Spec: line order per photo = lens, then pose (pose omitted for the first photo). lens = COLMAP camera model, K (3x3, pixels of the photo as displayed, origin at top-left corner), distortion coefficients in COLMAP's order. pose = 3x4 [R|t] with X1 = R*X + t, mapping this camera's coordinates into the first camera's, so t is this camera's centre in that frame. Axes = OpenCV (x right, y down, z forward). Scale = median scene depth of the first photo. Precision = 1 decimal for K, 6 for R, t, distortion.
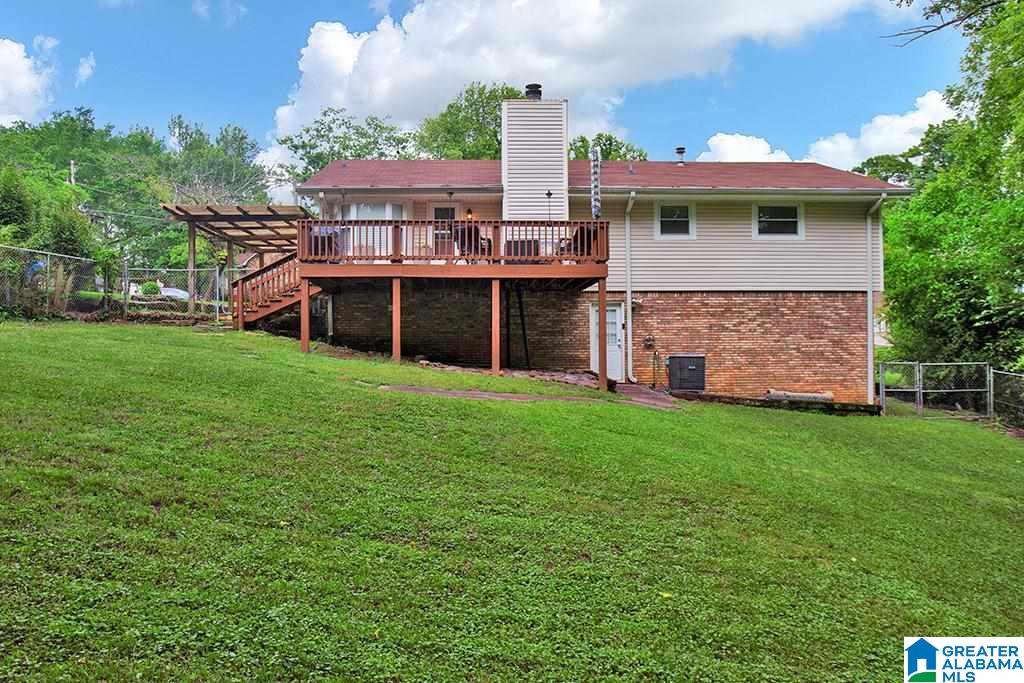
lens RADIAL K [[740.2, 0, 510.8], [0, 740.2, 334.2], [0, 0, 1]] dist [-0.012525, 0.000376]
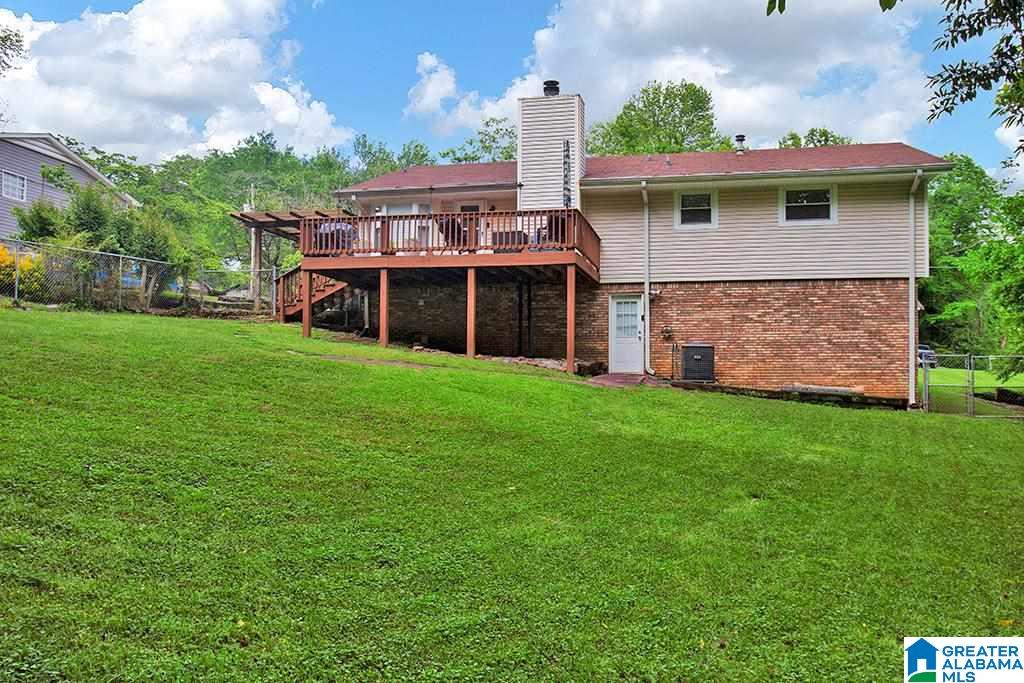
lens RADIAL K [[785.4, 0, 513.2], [0, 785.4, 343.8], [0, 0, 1]] dist [0.004864, 0.003506]
pose [[0.974623, 0.000193, -0.223854, 0.220738], [-0.002372, 0.999952, -0.009468, 0.034616], [0.223842, 0.009758, 0.974577, -0.064433]]
